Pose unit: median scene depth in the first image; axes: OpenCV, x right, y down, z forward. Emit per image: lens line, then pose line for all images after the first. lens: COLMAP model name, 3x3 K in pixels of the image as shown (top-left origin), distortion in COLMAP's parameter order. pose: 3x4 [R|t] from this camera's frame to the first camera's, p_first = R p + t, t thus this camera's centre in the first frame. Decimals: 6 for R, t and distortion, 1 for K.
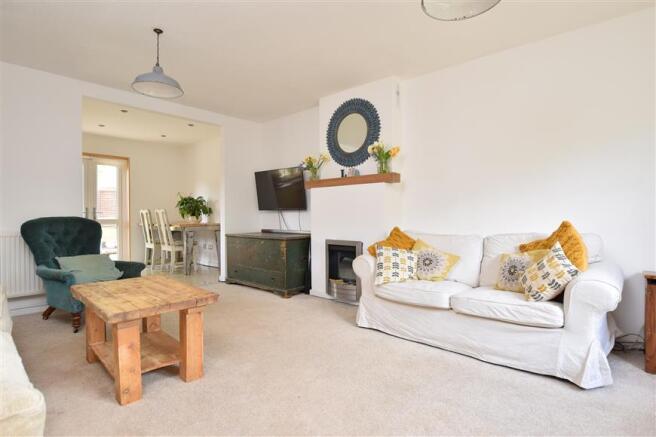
lens RADIAL K [[334.8, 0, 327.7], [0, 334.8, 216.5], [0, 0, 1]] dist [-0.022775, 0.001447]
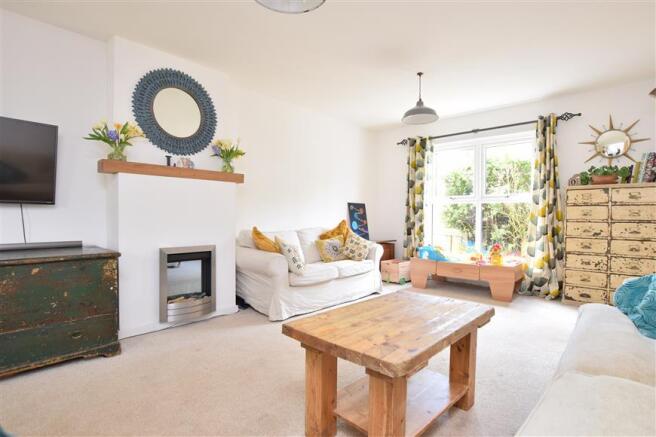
lens RADIAL K [[334.8, 0, 327.9], [0, 334.8, 219.4], [0, 0, 1]] dist [-0.022775, 0.001447]
pose [[0.040865, -0.008082, 0.999132, -0.711757], [0.003872, 0.999961, 0.007931, 0.000550], [-0.999157, 0.003544, 0.040895, 0.610282]]
